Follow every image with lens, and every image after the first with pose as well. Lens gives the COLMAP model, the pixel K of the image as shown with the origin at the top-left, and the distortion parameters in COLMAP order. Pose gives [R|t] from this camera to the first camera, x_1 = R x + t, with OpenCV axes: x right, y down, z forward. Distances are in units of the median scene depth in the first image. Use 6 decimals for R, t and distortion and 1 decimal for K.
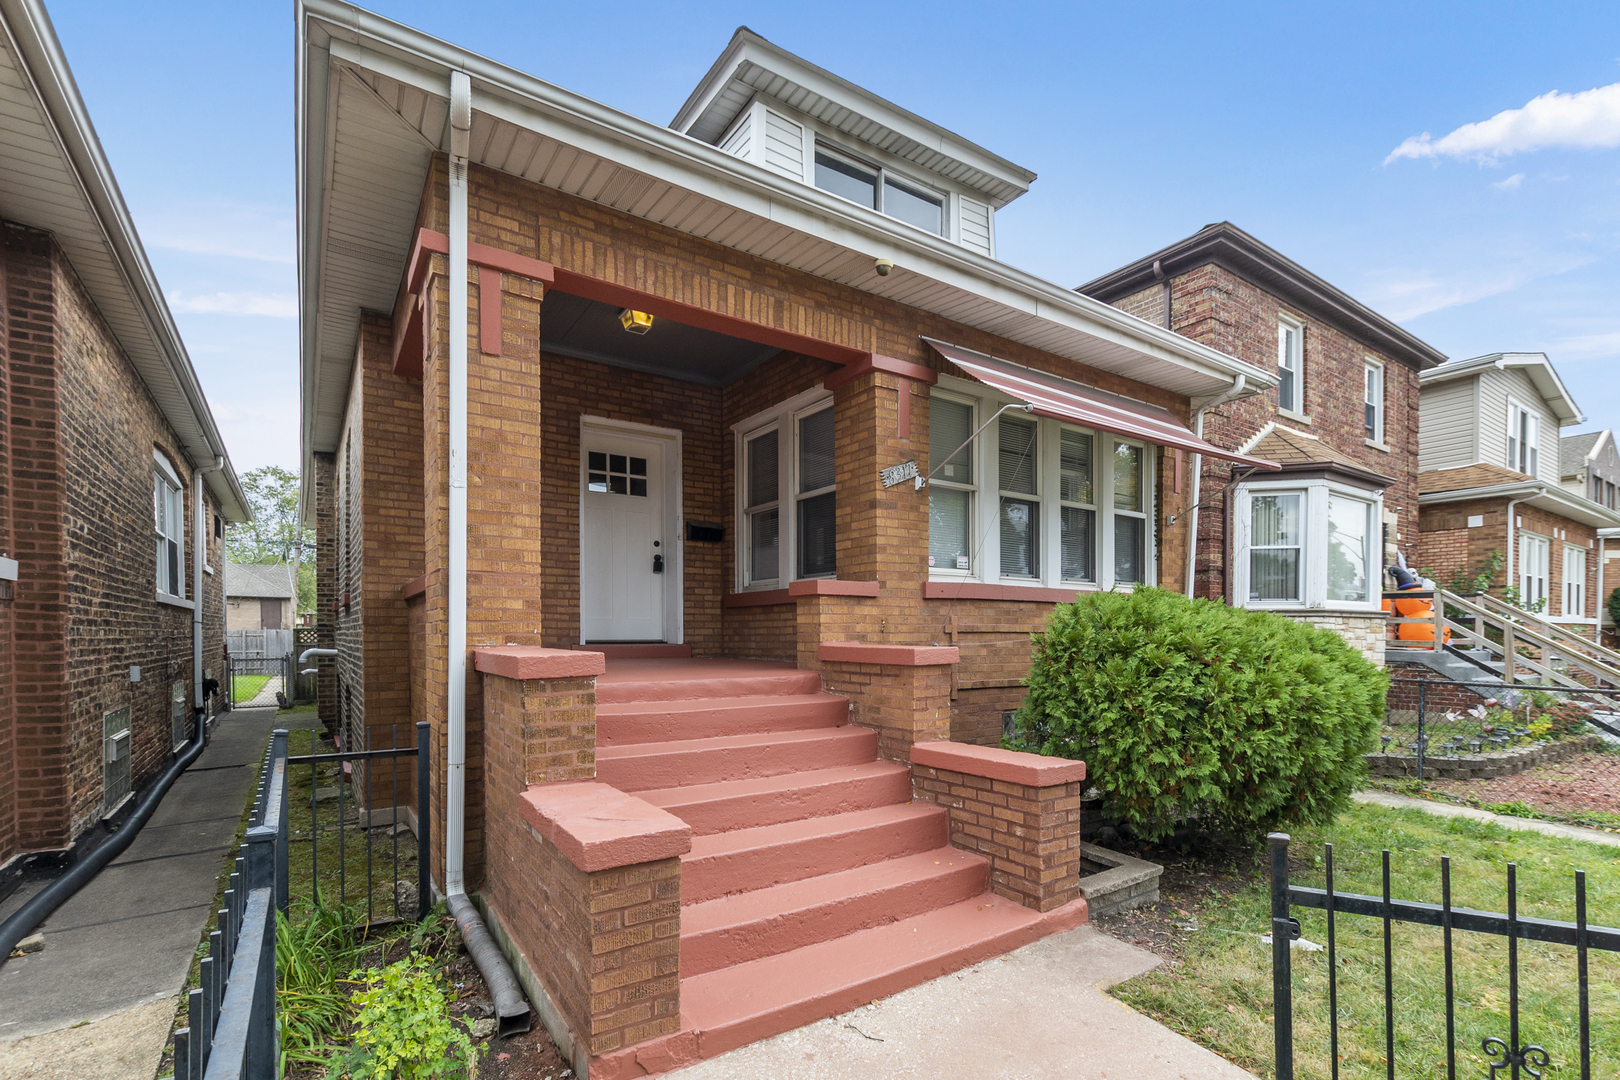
lens RADIAL K [[706.8, 0, 800.7], [0, 706.8, 639.7], [0, 0, 1]] dist [0.009669, -0.002118]
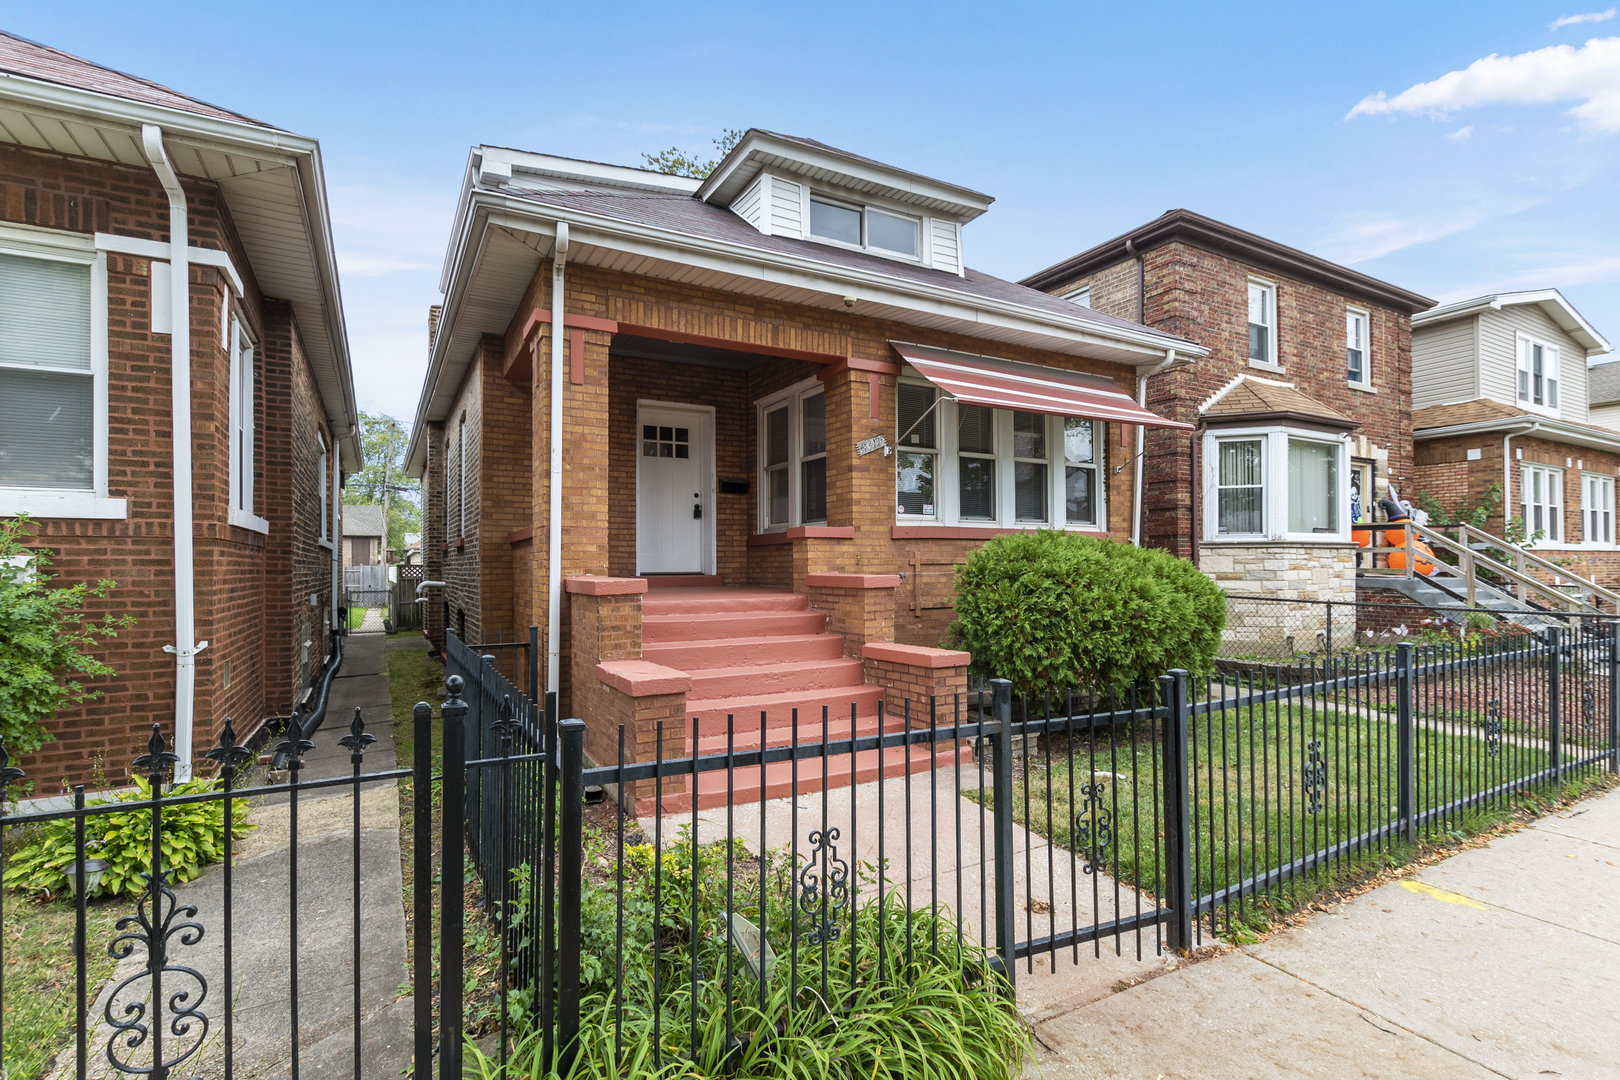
lens RADIAL K [[759.3, 0, 808.9], [0, 759.3, 542.6], [0, 0, 1]] dist [0.005399, 0.000152]
pose [[0.996145, -0.009711, -0.087188, 0.137219], [0.006242, 0.999182, -0.039963, 0.004114], [0.087505, 0.039265, 0.995390, -0.393707]]
